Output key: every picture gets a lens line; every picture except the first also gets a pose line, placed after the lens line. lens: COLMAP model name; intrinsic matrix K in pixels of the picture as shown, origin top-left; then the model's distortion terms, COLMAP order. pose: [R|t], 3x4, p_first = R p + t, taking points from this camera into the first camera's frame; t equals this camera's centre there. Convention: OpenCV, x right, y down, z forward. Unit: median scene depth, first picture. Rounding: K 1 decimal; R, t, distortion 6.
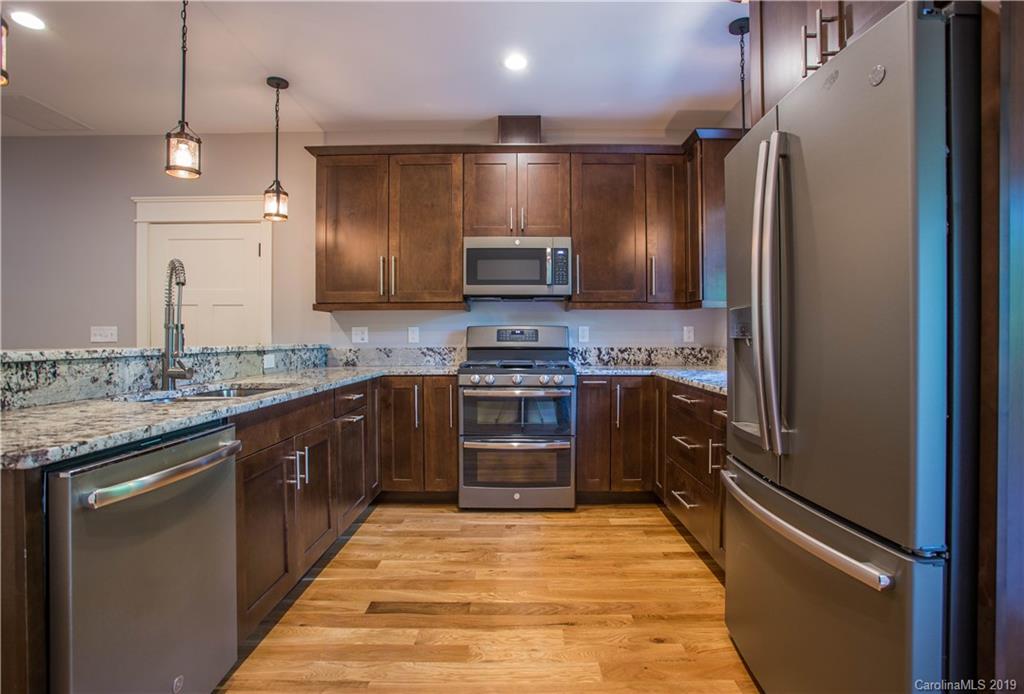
lens RADIAL K [[497.4, 0, 456.1], [0, 497.4, 348.2], [0, 0, 1]] dist [-0.048578, 0.011316]
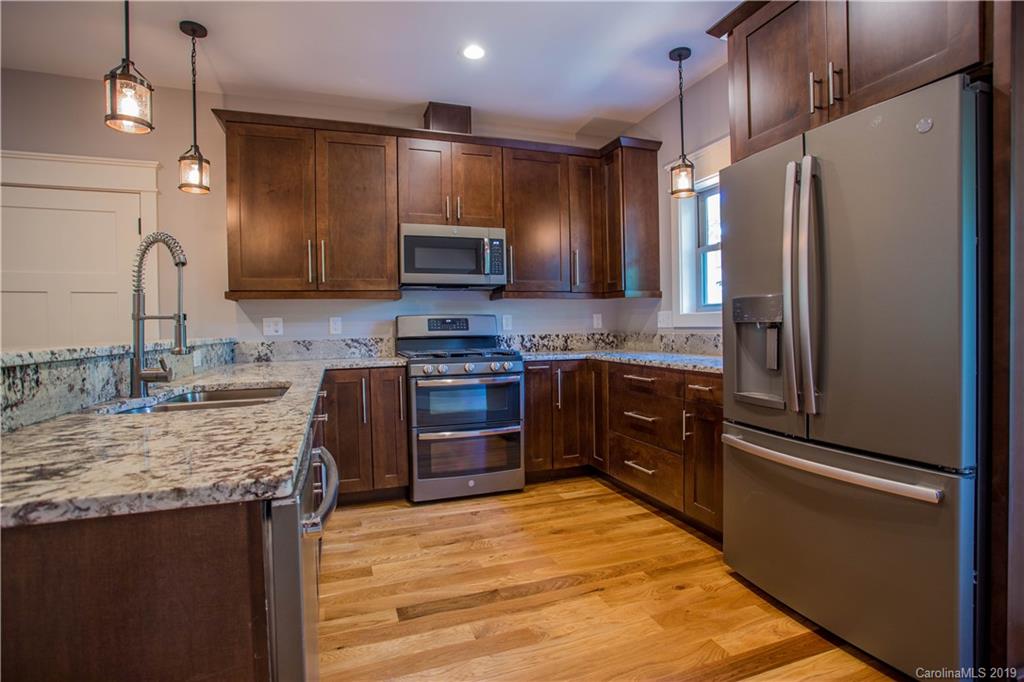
lens RADIAL K [[497.4, 0, 511.3], [0, 497.4, 343.0], [0, 0, 1]] dist [-0.048578, 0.011316]
pose [[0.939455, -0.026405, 0.341653, -0.146835], [0.022967, 0.999637, 0.014105, 0.000160], [-0.341902, -0.005404, 0.939720, 0.025086]]
